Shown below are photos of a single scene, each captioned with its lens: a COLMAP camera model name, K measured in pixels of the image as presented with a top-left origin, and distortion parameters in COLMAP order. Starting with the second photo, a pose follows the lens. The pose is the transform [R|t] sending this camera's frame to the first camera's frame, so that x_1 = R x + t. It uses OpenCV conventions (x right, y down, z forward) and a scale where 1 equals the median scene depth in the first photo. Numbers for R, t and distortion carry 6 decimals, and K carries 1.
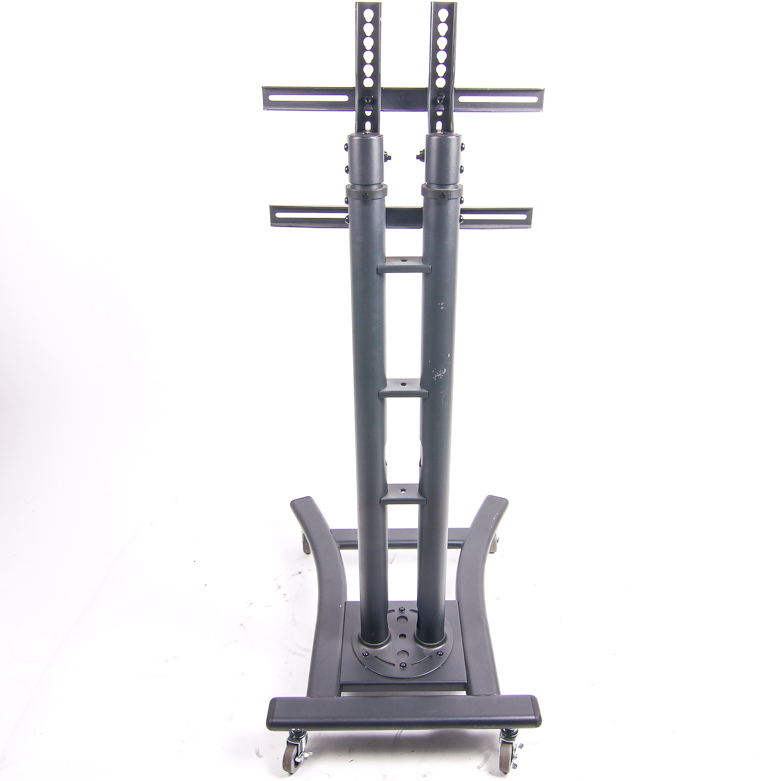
lens RADIAL K [[742.3, 0, 390.2], [0, 742.3, 368.1], [0, 0, 1]] dist [0.003735, -0.002257]
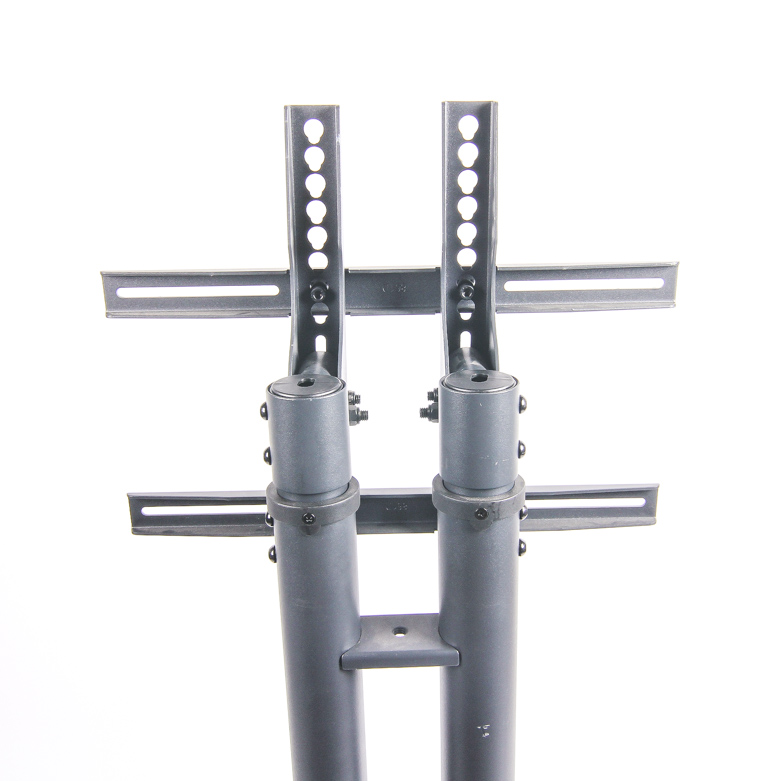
lens RADIAL K [[903.0, 0, 402.8], [0, 903.0, 388.2], [0, 0, 1]] dist [0.006984, -0.017968]
pose [[0.999722, -0.023009, 0.005158, 0.019233], [0.023504, 0.989911, -0.139730, -0.199403], [-0.001890, 0.139812, 0.990176, 0.389472]]
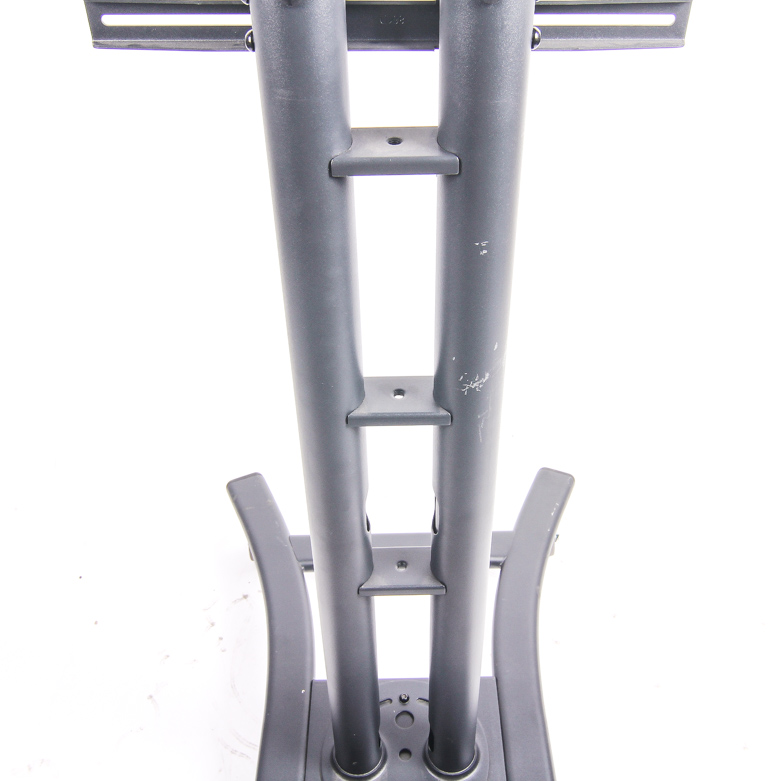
lens RADIAL K [[903.0, 0, 402.8], [0, 903.0, 388.2], [0, 0, 1]] dist [0.006984, -0.017968]
pose [[0.999927, -0.011219, 0.004585, 0.017636], [0.009823, 0.971803, 0.235589, -0.119286], [-0.007099, -0.235527, 0.971842, 0.432459]]
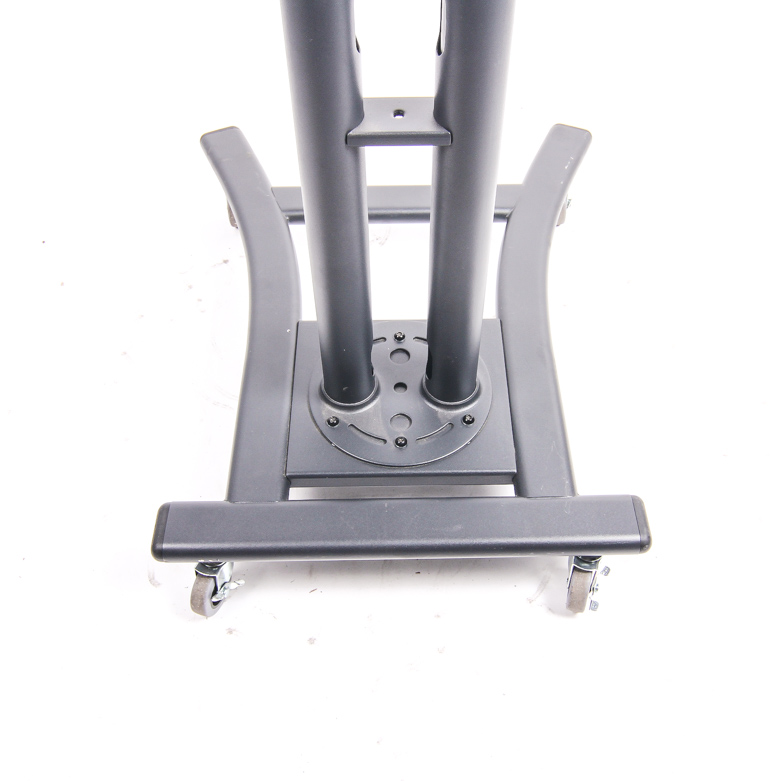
lens RADIAL K [[903.0, 0, 402.8], [0, 903.0, 388.2], [0, 0, 1]] dist [0.006984, -0.017968]
pose [[0.999939, -0.006106, 0.009186, 0.014704], [0.001460, 0.898746, 0.438467, 0.081947], [-0.010934, -0.438427, 0.898700, 0.479212]]
